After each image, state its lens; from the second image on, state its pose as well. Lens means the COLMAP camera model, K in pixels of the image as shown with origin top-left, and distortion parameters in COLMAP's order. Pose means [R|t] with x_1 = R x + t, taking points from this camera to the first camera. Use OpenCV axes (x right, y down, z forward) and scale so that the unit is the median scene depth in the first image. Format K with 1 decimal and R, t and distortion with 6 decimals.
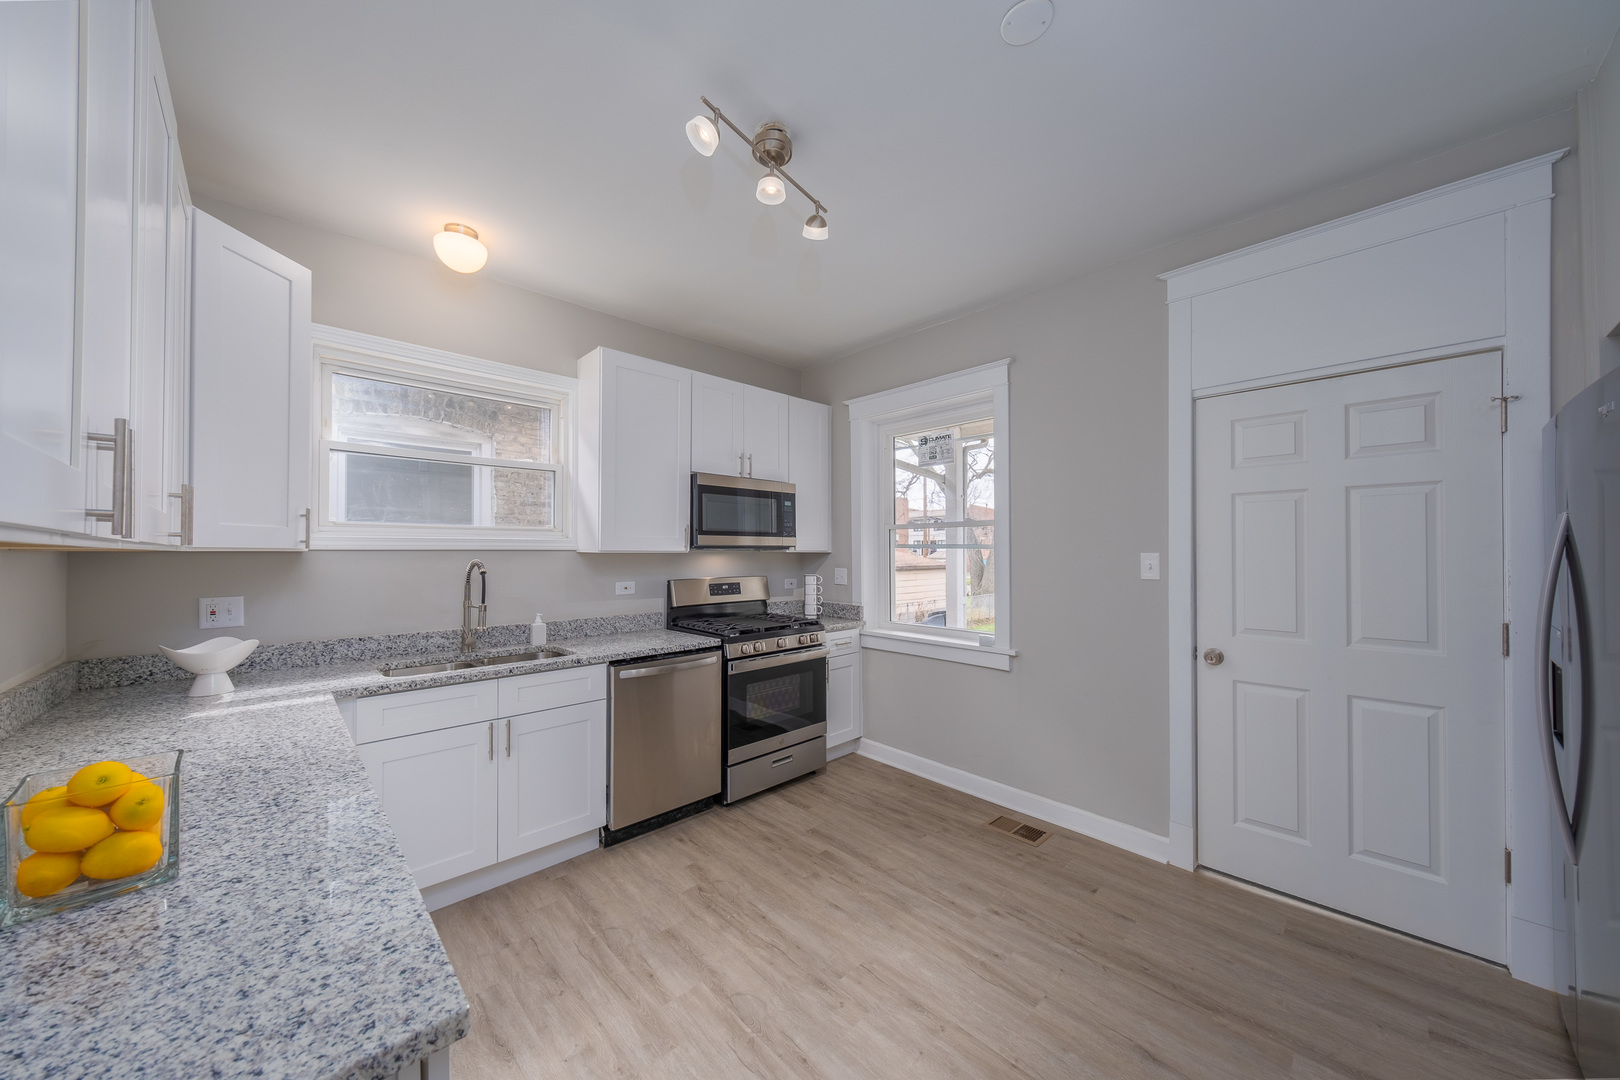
lens RADIAL K [[561.0, 0, 811.7], [0, 561.0, 542.4], [0, 0, 1]] dist [0.002183, -0.000123]
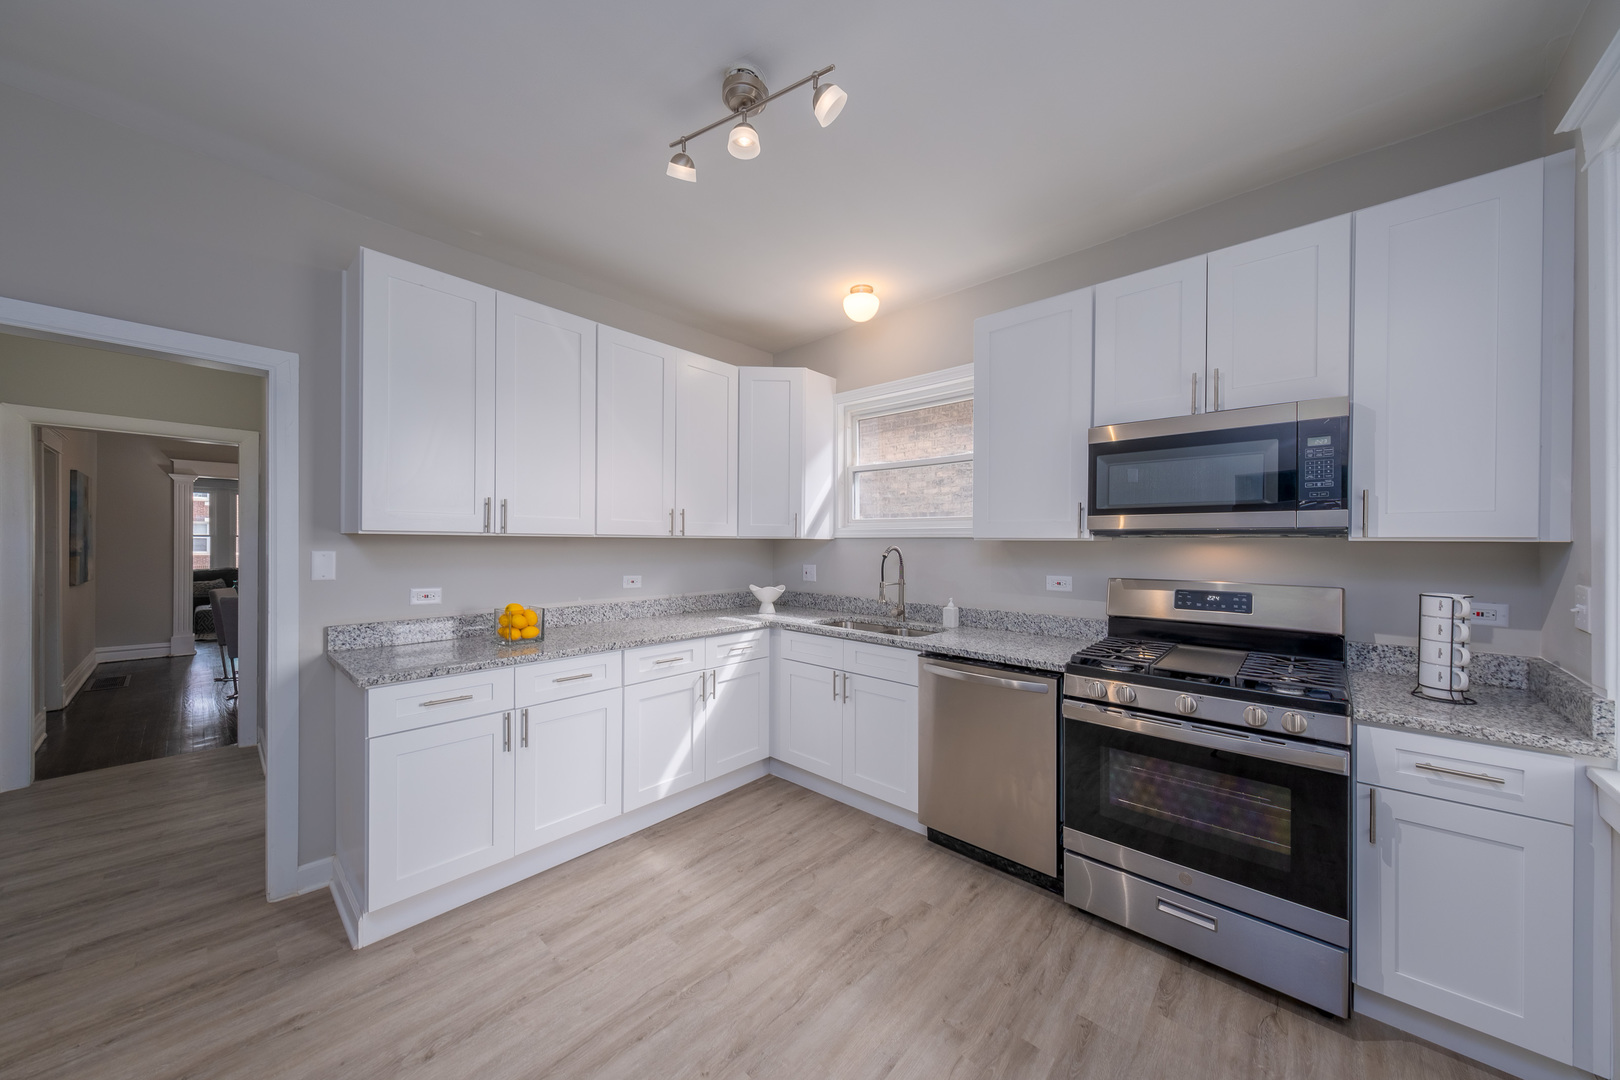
lens RADIAL K [[561.0, 0, 811.2], [0, 561.0, 544.1], [0, 0, 1]] dist [0.002183, -0.000123]
pose [[0.059009, 0.007564, -0.998229, 0.592811], [0.013090, 0.999879, 0.008350, 0.014646], [0.998172, -0.013560, 0.058903, 0.739233]]
